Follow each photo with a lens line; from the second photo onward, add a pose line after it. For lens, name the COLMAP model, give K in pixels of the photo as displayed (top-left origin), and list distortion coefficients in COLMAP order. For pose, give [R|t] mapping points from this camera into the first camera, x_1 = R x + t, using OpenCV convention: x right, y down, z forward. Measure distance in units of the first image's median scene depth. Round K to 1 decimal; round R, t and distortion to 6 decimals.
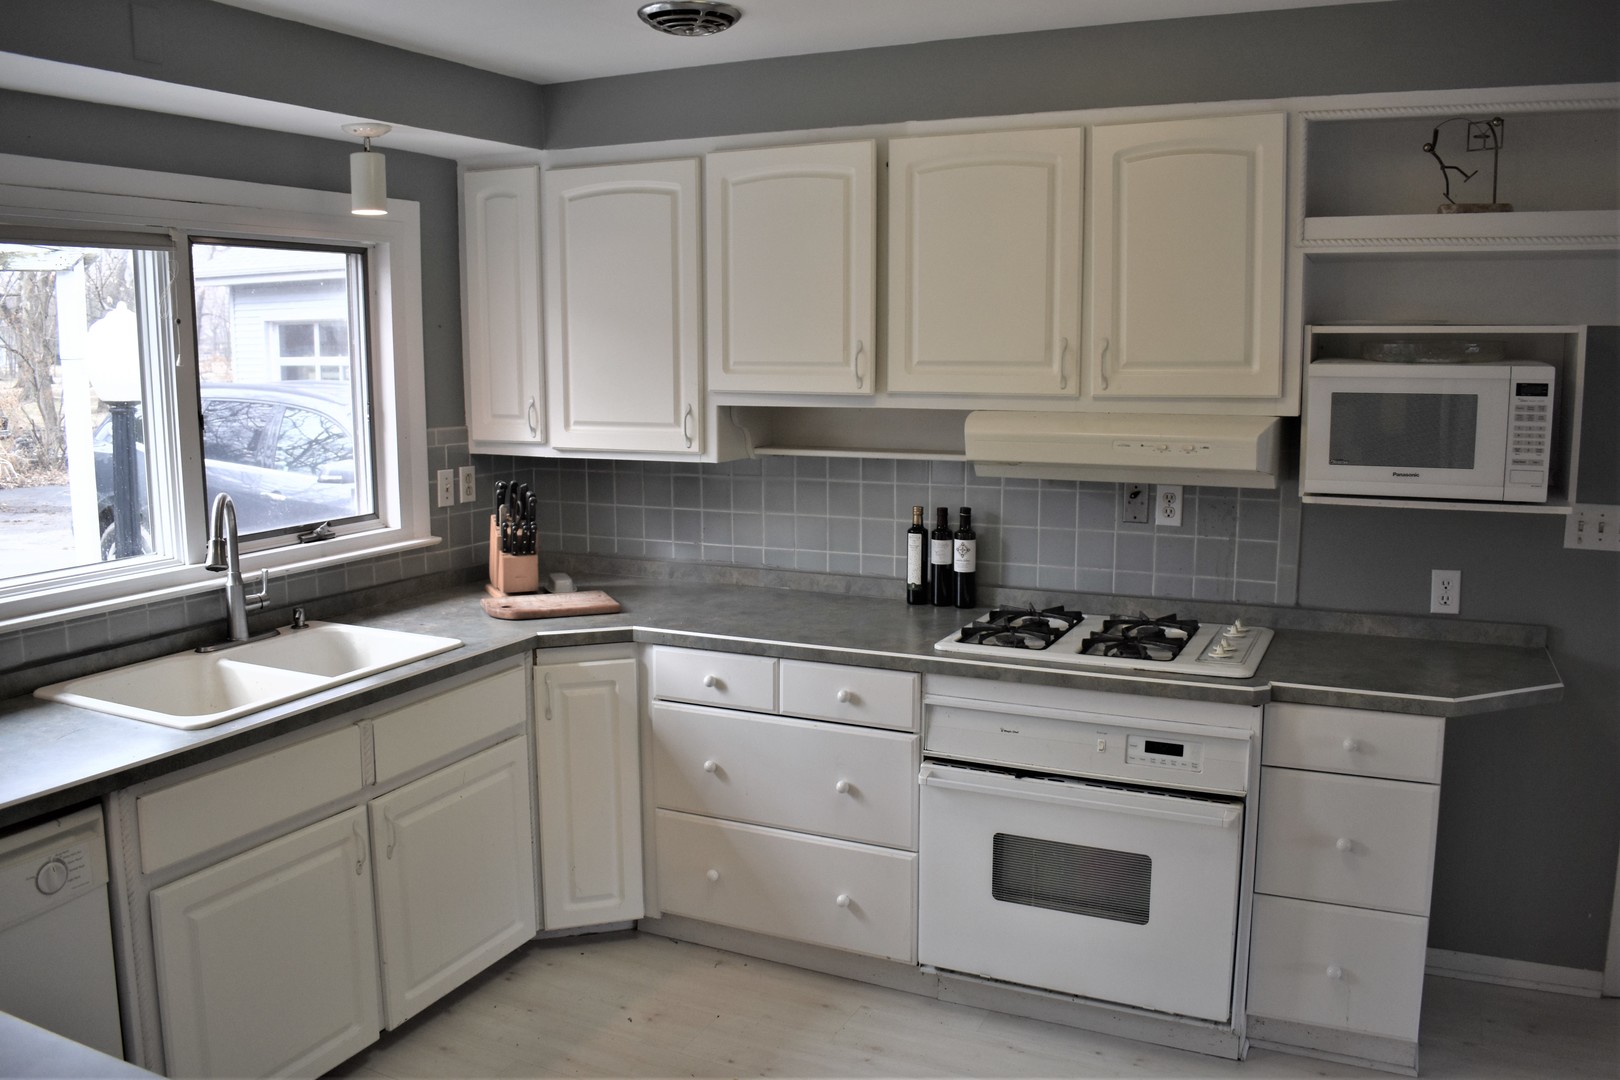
lens RADIAL K [[1290.7, 0, 836.8], [0, 1290.7, 519.3], [0, 0, 1]] dist [-0.073570, 0.000249]
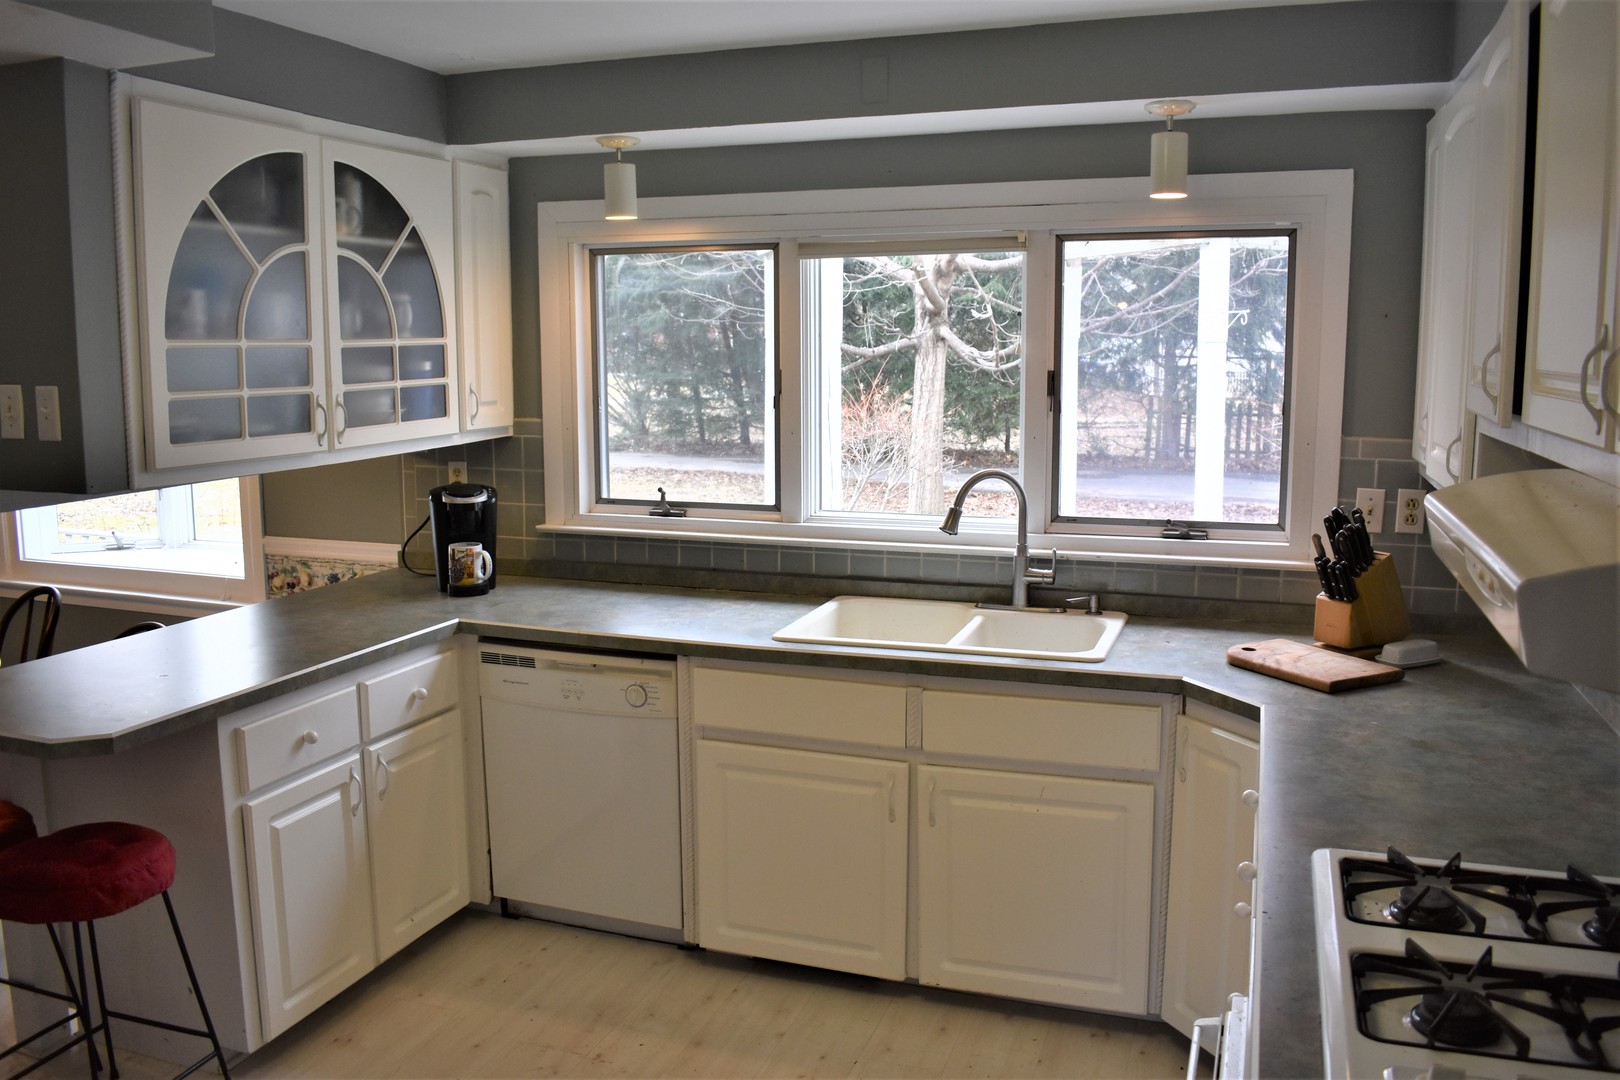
lens RADIAL K [[1301.0, 0, 810.0], [0, 1301.0, 540.0], [0, 0, 1]] dist [-0.099649, -0.001984]
pose [[0.090414, 0.144286, -0.985397, 0.604138], [-0.129868, 0.982709, 0.131977, -0.085223], [0.987400, 0.116039, 0.107588, 0.700626]]
